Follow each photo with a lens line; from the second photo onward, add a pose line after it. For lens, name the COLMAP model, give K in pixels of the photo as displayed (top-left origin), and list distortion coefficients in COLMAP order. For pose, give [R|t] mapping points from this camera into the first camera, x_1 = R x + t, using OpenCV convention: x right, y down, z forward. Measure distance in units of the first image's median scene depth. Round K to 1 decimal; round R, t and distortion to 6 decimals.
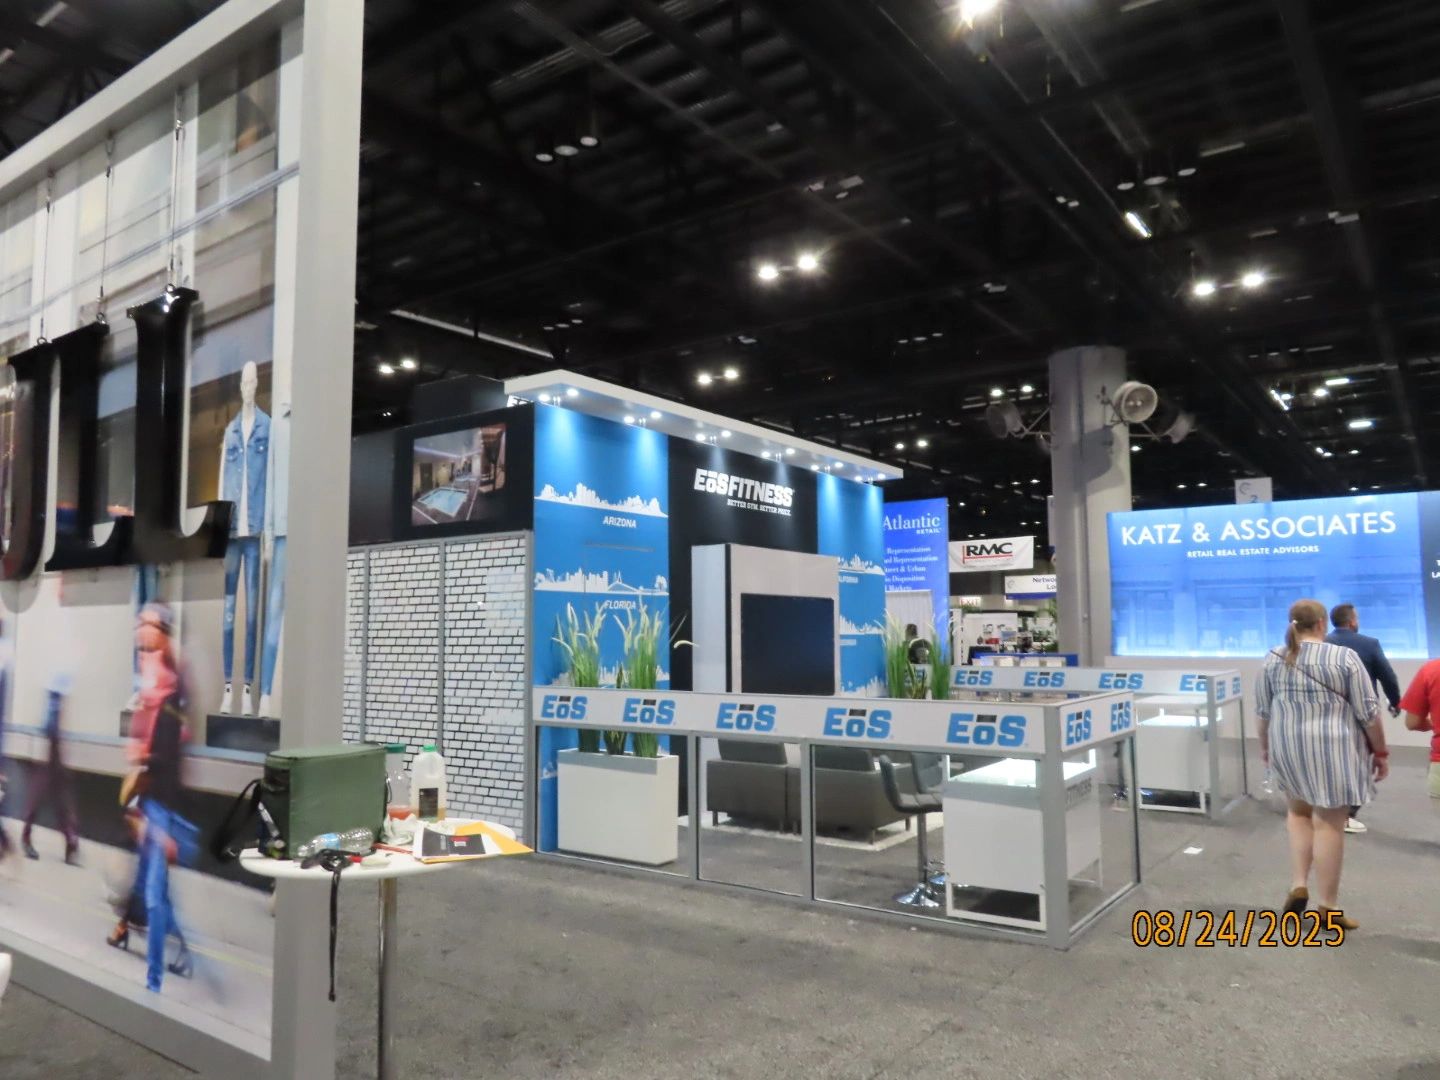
lens RADIAL K [[1024.7, 0, 720.3], [0, 1024.7, 540.3], [0, 0, 1]] dist [-0.009106, 0.004965]
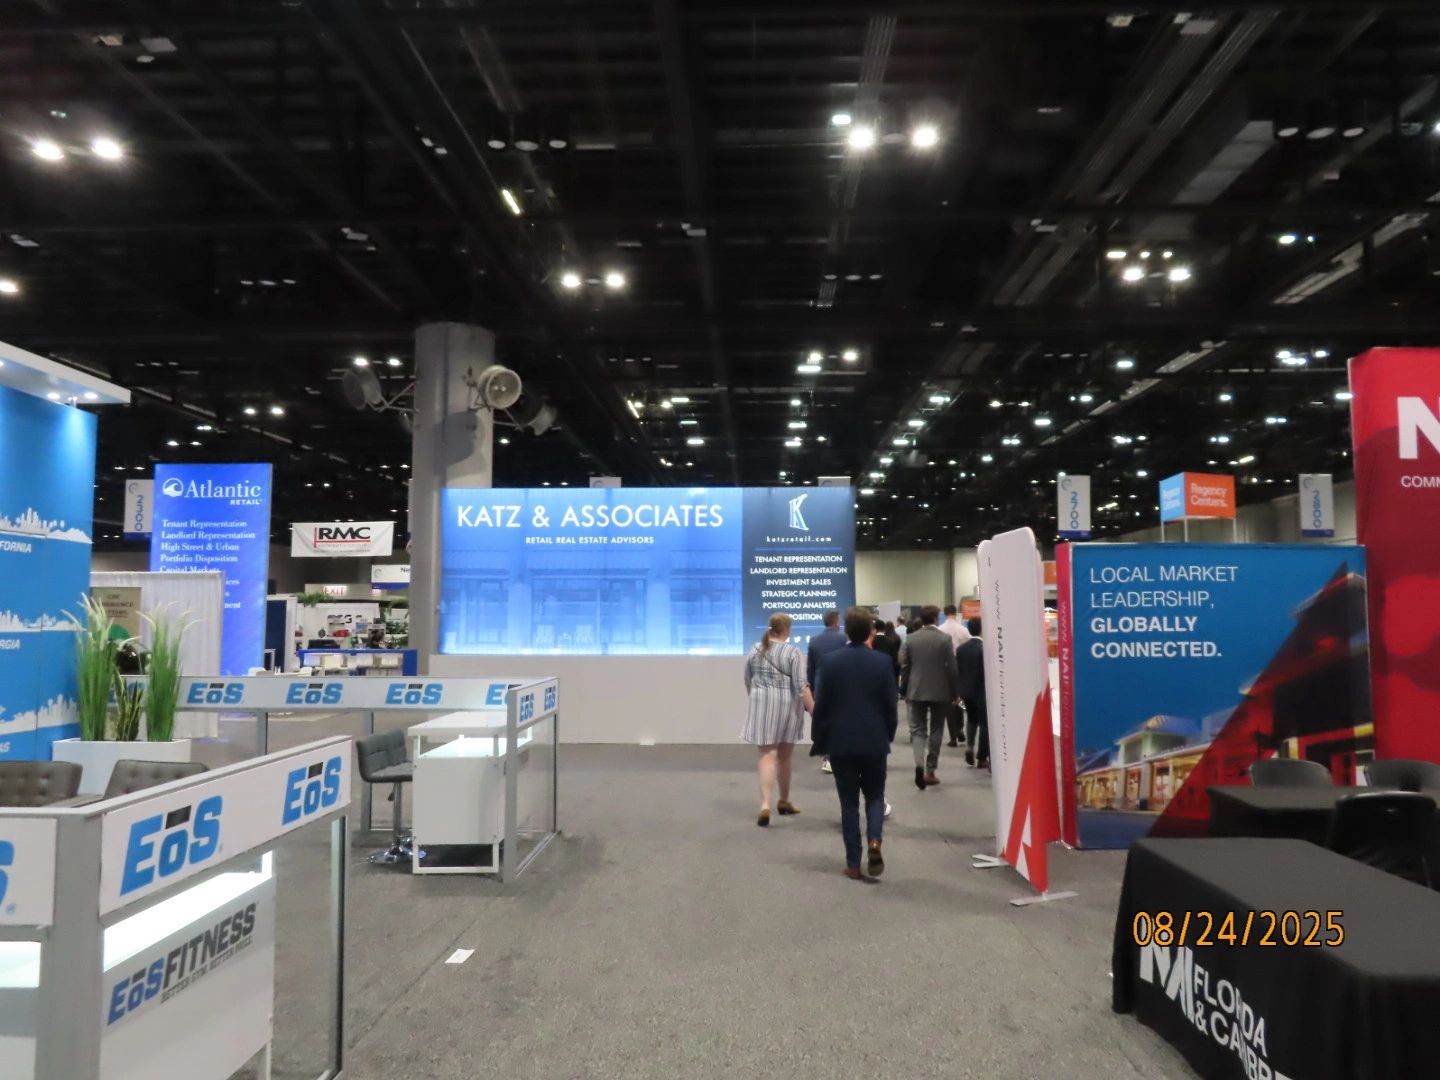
lens RADIAL K [[1040.5, 0, 719.7], [0, 1040.5, 542.9], [0, 0, 1]] dist [0.002456, 0.002274]
pose [[0.830658, 0.047038, 0.554792, 0.057223], [-0.054011, 0.998533, -0.003792, 0.006415], [-0.554157, -0.026815, 0.831980, 0.092137]]
